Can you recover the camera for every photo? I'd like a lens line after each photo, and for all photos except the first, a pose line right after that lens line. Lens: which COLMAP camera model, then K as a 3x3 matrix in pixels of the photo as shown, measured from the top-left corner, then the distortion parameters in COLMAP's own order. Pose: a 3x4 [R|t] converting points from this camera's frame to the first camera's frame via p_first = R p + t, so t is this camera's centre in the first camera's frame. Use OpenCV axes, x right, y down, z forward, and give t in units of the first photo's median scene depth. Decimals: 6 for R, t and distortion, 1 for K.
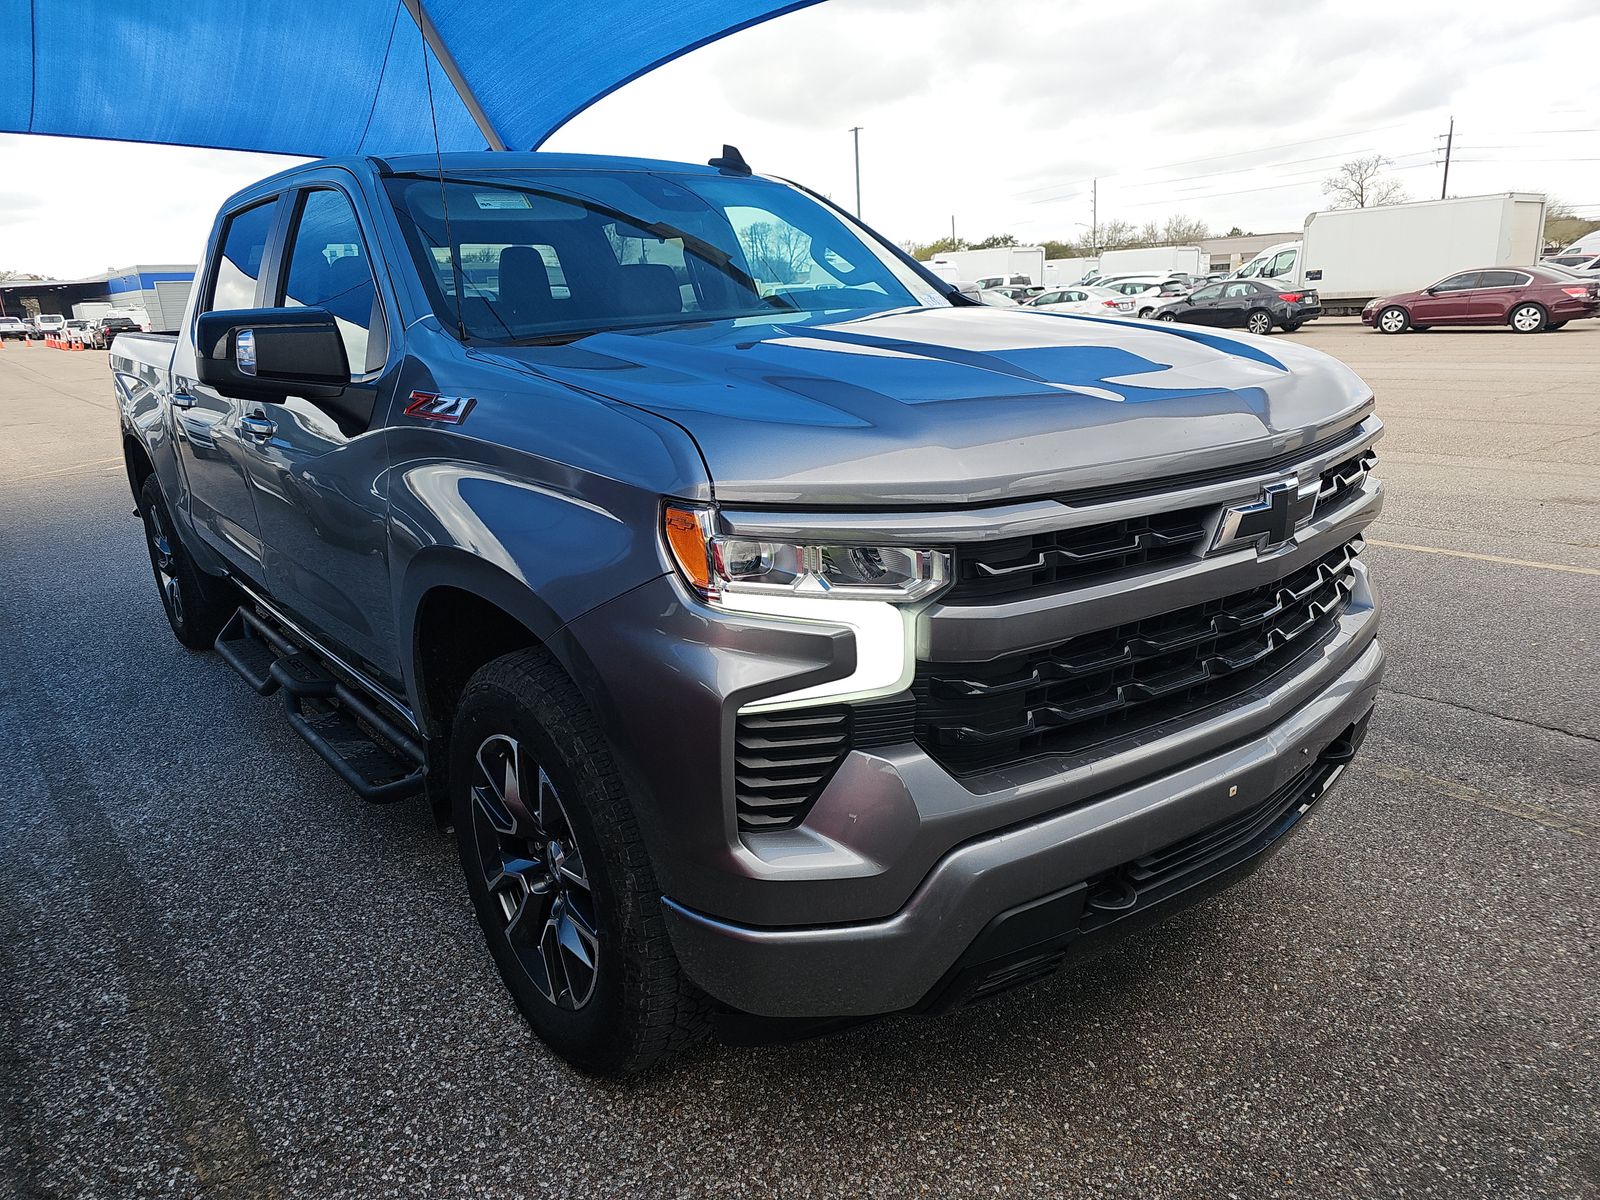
lens RADIAL K [[1078.6, 0, 797.2], [0, 1078.6, 597.1], [0, 0, 1]] dist [0.002780, -0.002471]
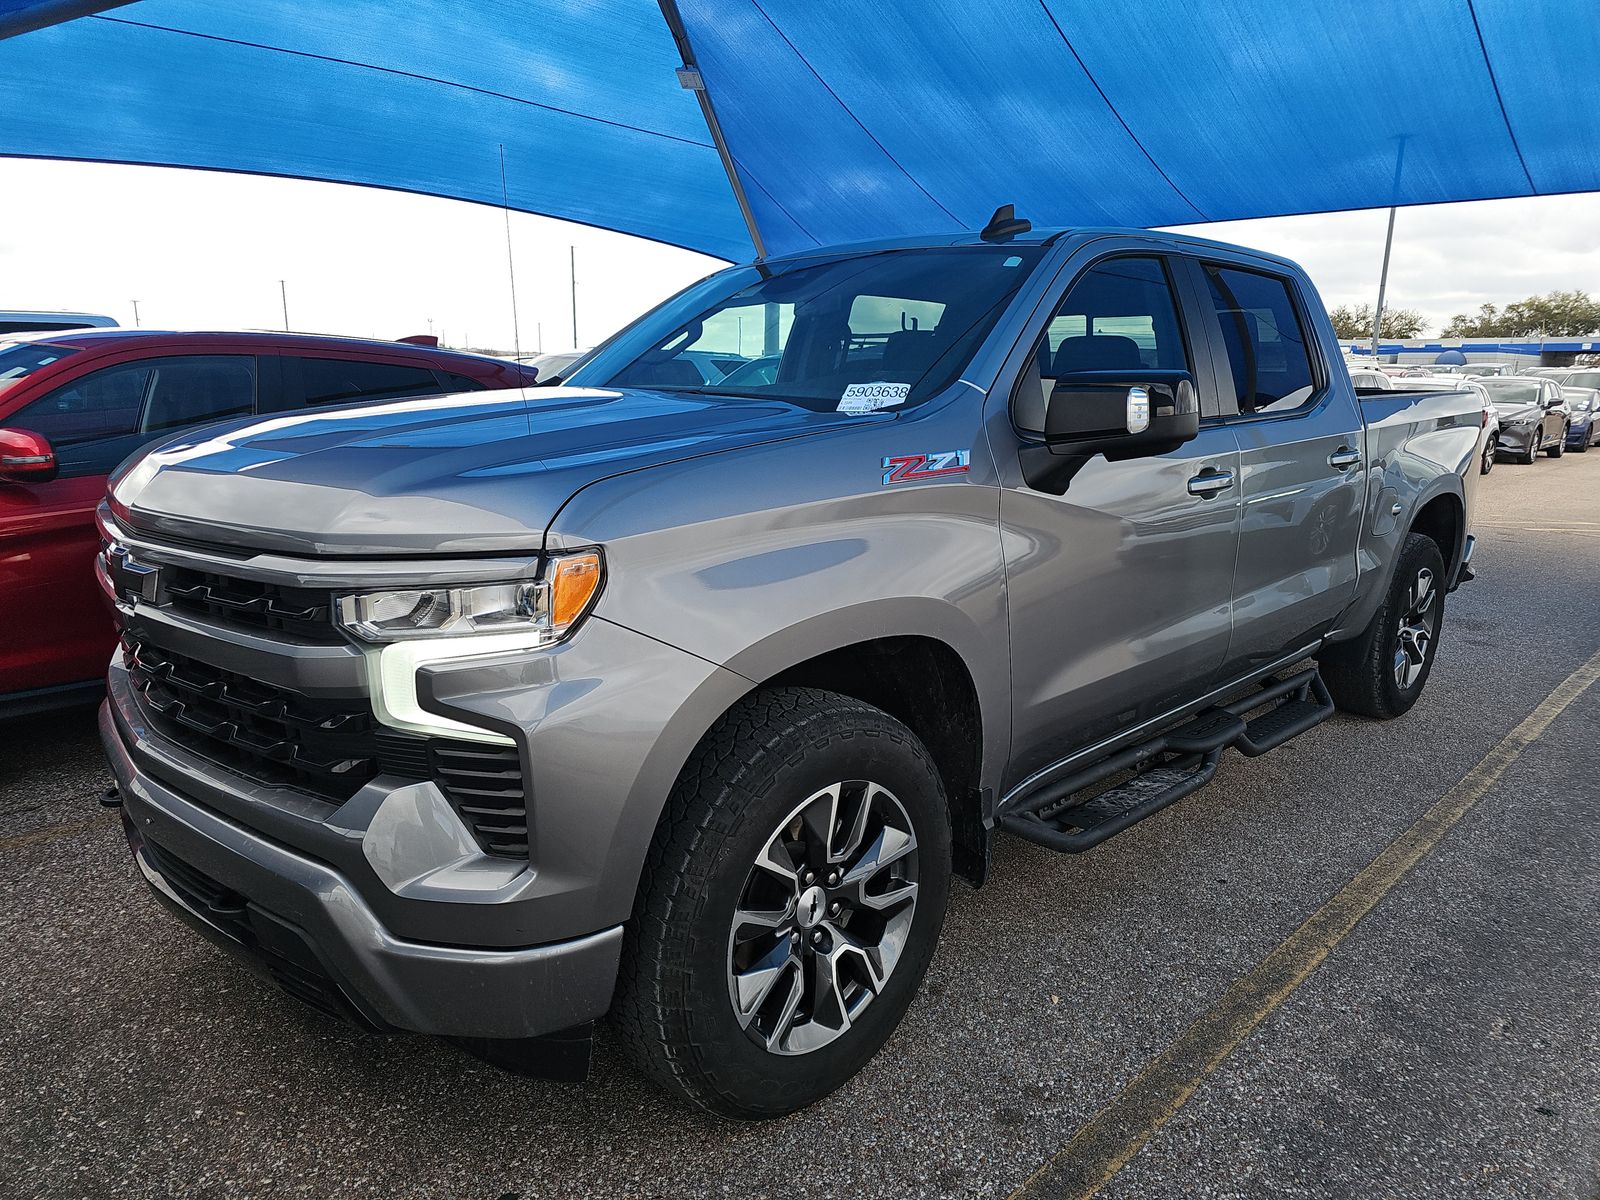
lens RADIAL K [[1078.6, 0, 797.3], [0, 1078.6, 602.6], [0, 0, 1]] dist [0.002780, -0.002471]
pose [[0.098347, 0.266937, -0.958683, 1.177035], [-0.306064, 0.924773, 0.226098, -0.382187], [0.946917, 0.271182, 0.172649, 1.083812]]
